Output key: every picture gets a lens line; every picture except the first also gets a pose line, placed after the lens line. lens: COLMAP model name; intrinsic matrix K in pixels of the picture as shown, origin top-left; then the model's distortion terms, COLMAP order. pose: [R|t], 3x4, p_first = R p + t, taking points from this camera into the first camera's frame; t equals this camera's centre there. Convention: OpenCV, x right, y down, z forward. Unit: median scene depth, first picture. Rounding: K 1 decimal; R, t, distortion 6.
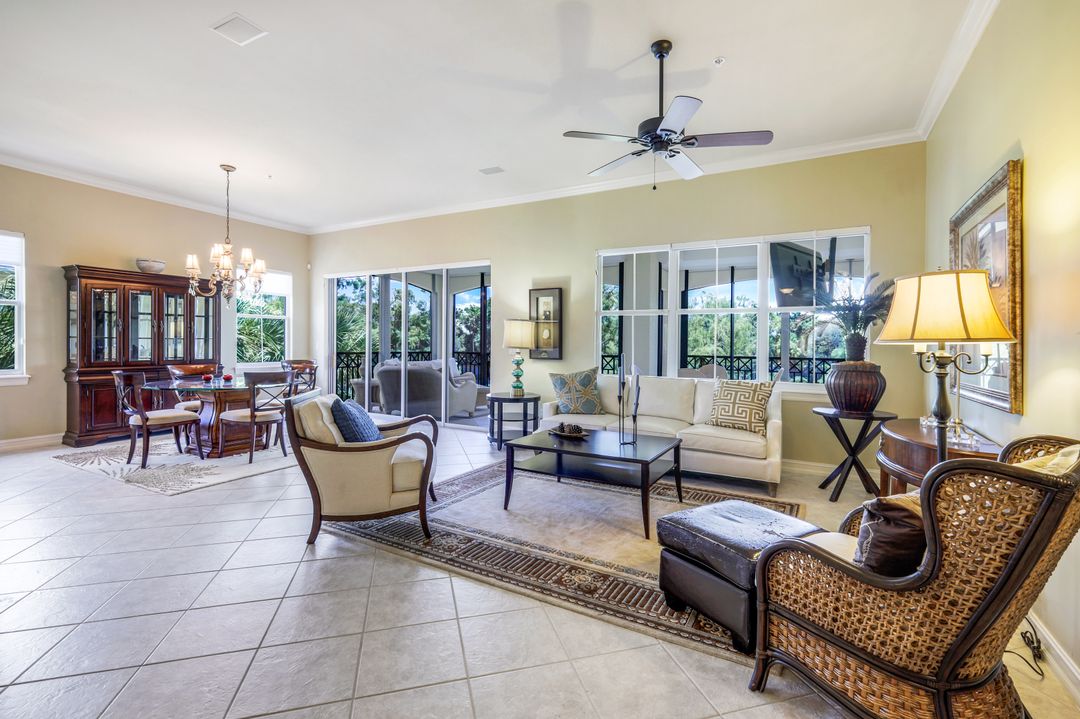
lens RADIAL K [[486.8, 0, 539.5], [0, 486.8, 349.5], [0, 0, 1]] dist [-0.001149, -0.000605]
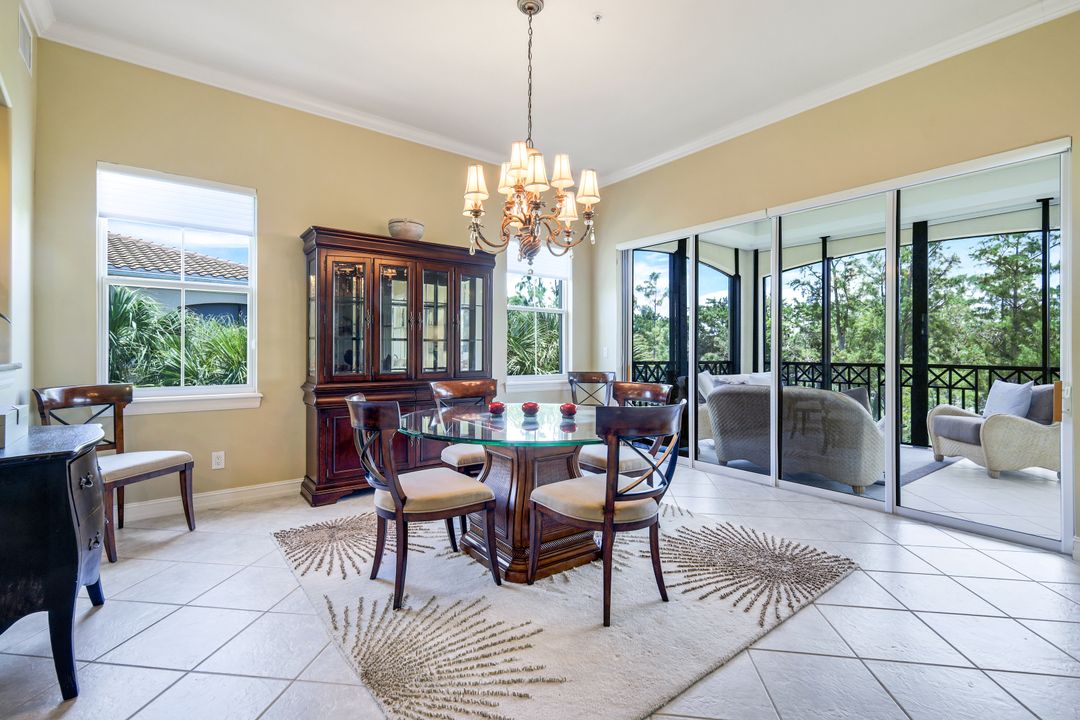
lens RADIAL K [[491.7, 0, 545.4], [0, 491.7, 358.6], [0, 0, 1]] dist [0.001200, 0.000794]
pose [[0.924960, -0.002012, -0.380059, -0.400832], [0.000457, 0.999991, -0.004181, 0.006608], [0.380064, 0.003694, 0.924953, 0.490326]]
